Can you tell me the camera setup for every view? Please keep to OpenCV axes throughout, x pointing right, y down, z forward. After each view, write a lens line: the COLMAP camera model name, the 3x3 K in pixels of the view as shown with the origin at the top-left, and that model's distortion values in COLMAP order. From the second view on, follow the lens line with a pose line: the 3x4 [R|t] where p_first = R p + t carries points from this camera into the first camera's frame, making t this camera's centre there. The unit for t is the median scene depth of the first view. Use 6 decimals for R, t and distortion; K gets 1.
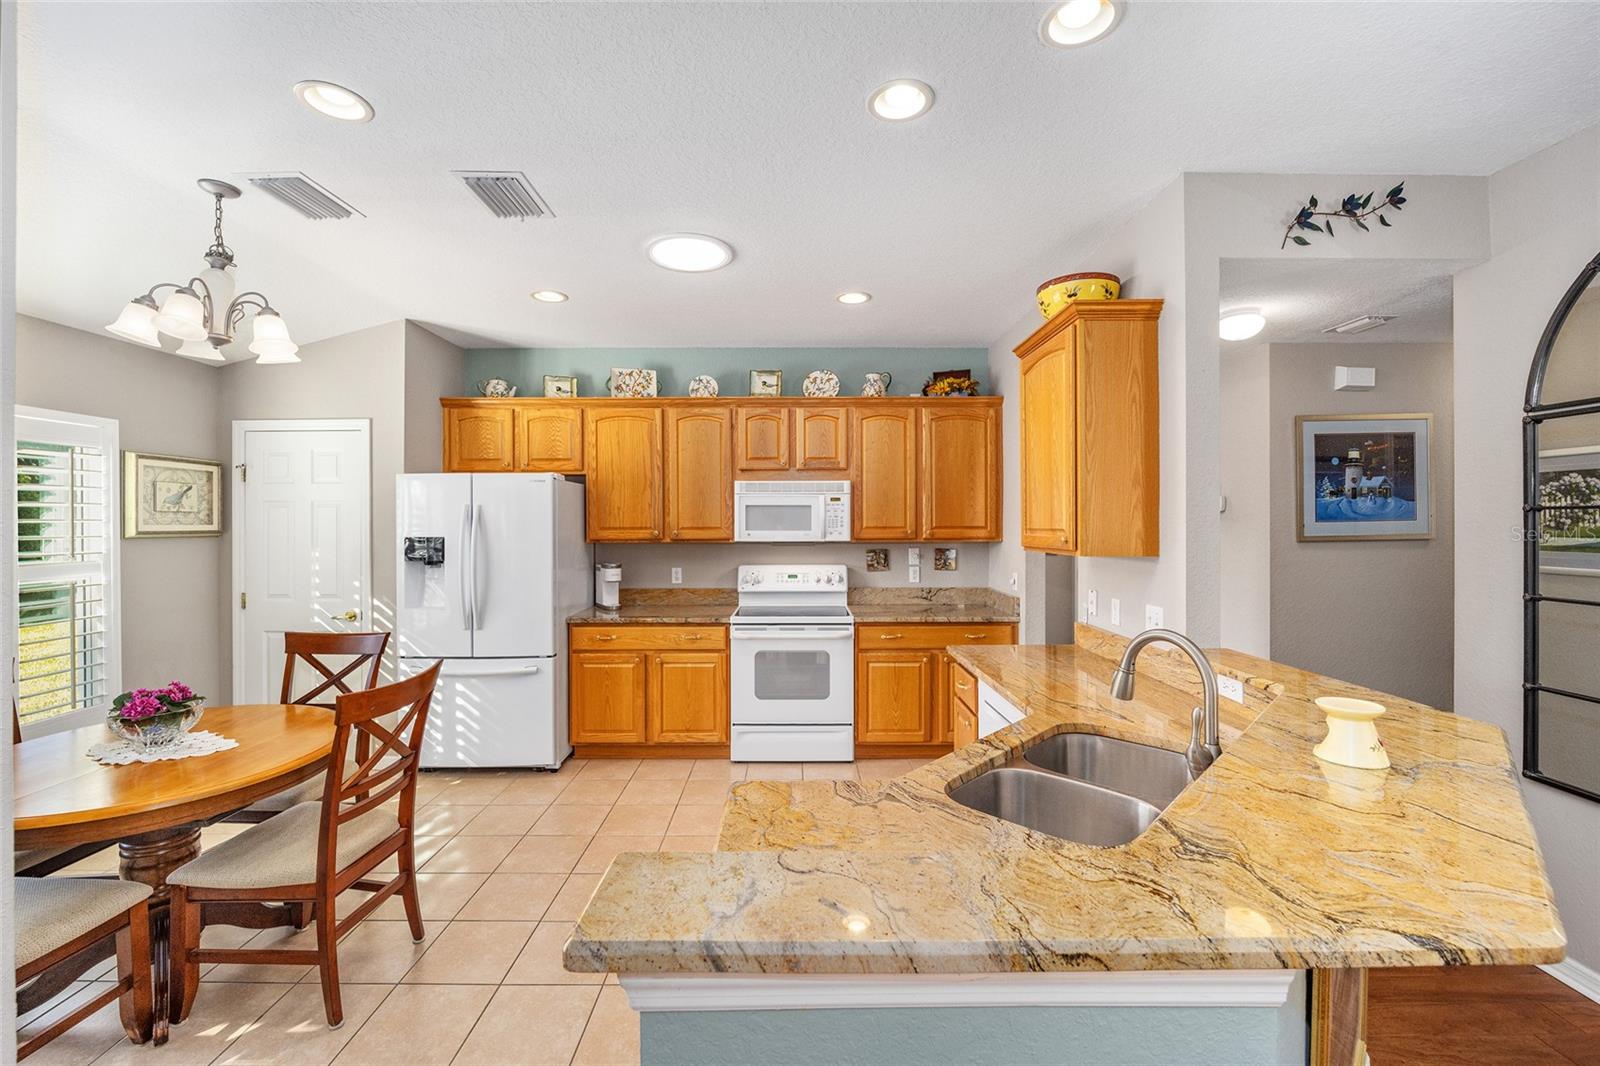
lens RADIAL K [[648.0, 0, 805.3], [0, 648.0, 519.2], [0, 0, 1]] dist [-0.016092, 0.001933]
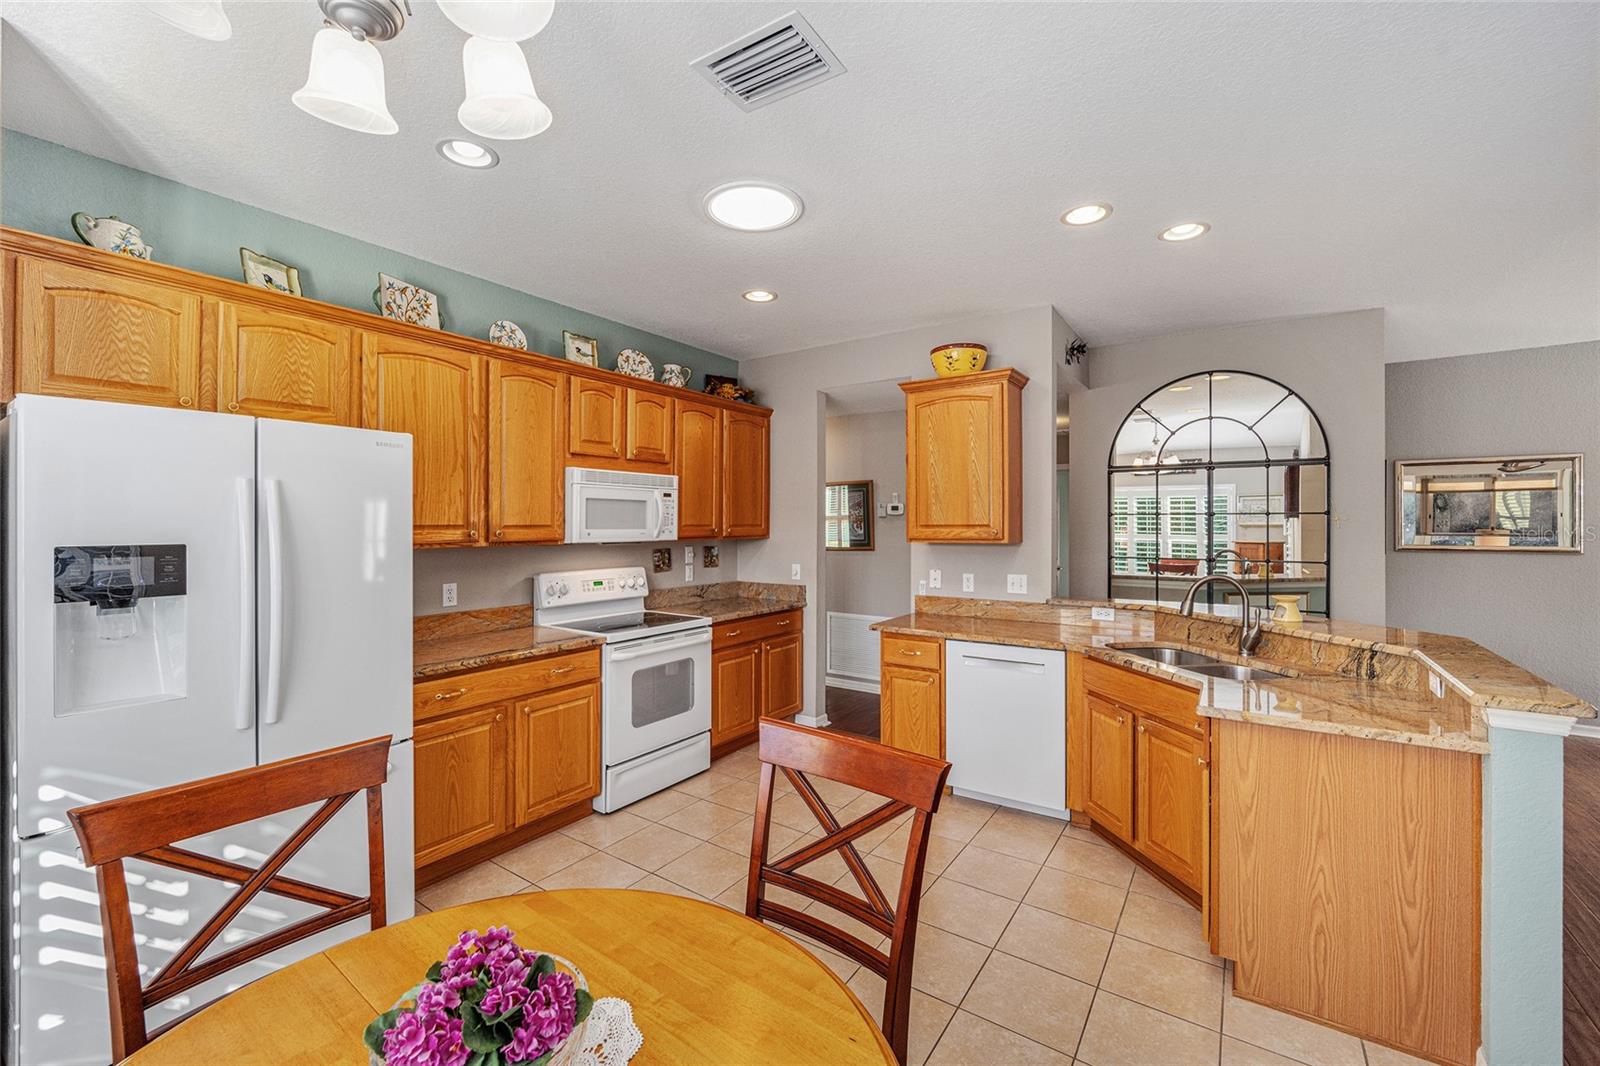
lens RADIAL K [[648.0, 0, 793.0], [0, 648.0, 517.4], [0, 0, 1]] dist [-0.016092, 0.001933]
pose [[0.576844, 0.009891, 0.816795, -0.597492], [-0.005773, 0.999951, -0.008032, 0.007575], [-0.816834, -0.000082, 0.576873, 0.318458]]
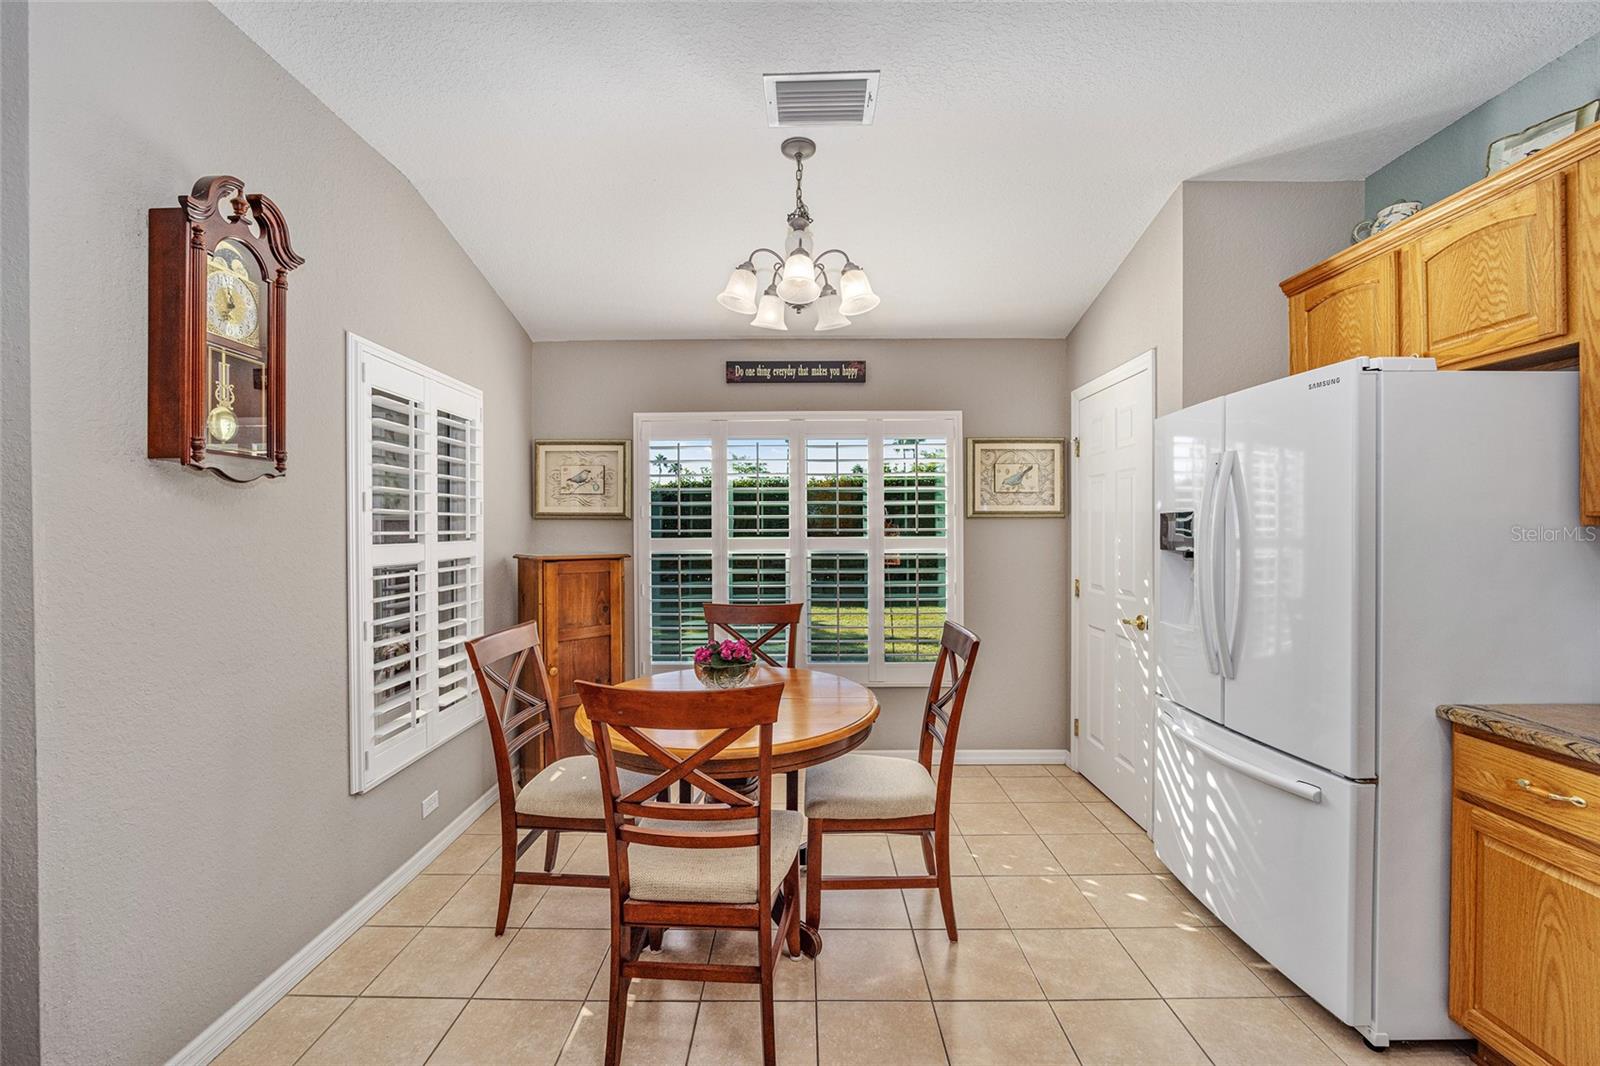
lens RADIAL K [[648.0, 0, 797.6], [0, 648.0, 528.9], [0, 0, 1]] dist [-0.016092, 0.001933]
pose [[-0.019712, 0.001140, -0.999805, 0.038251], [0.009210, 0.999957, 0.000958, 0.034671], [0.999763, -0.009189, -0.019721, 0.558654]]
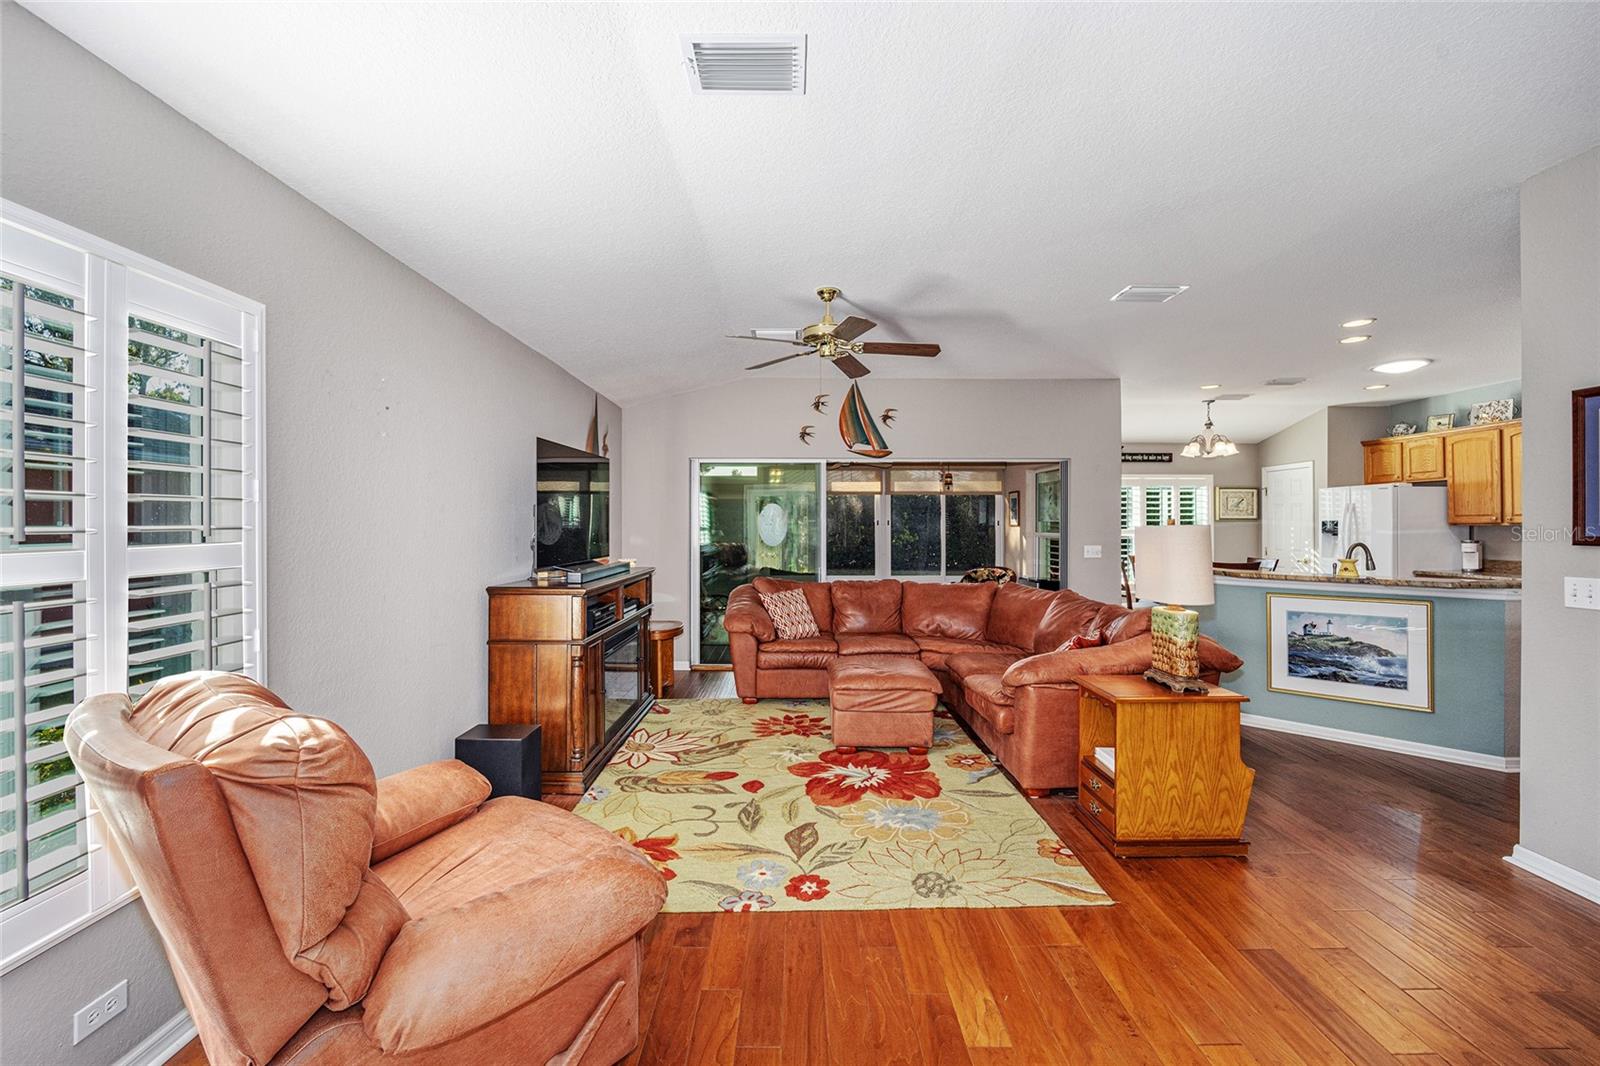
lens RADIAL K [[648.0, 0, 792.4], [0, 648.0, 523.5], [0, 0, 1]] dist [-0.016092, 0.001933]
pose [[-0.014795, 0.000823, -0.999890, 1.177860], [0.002713, 0.999996, 0.000783, 0.026448], [0.999887, -0.002701, -0.014797, -0.504940]]
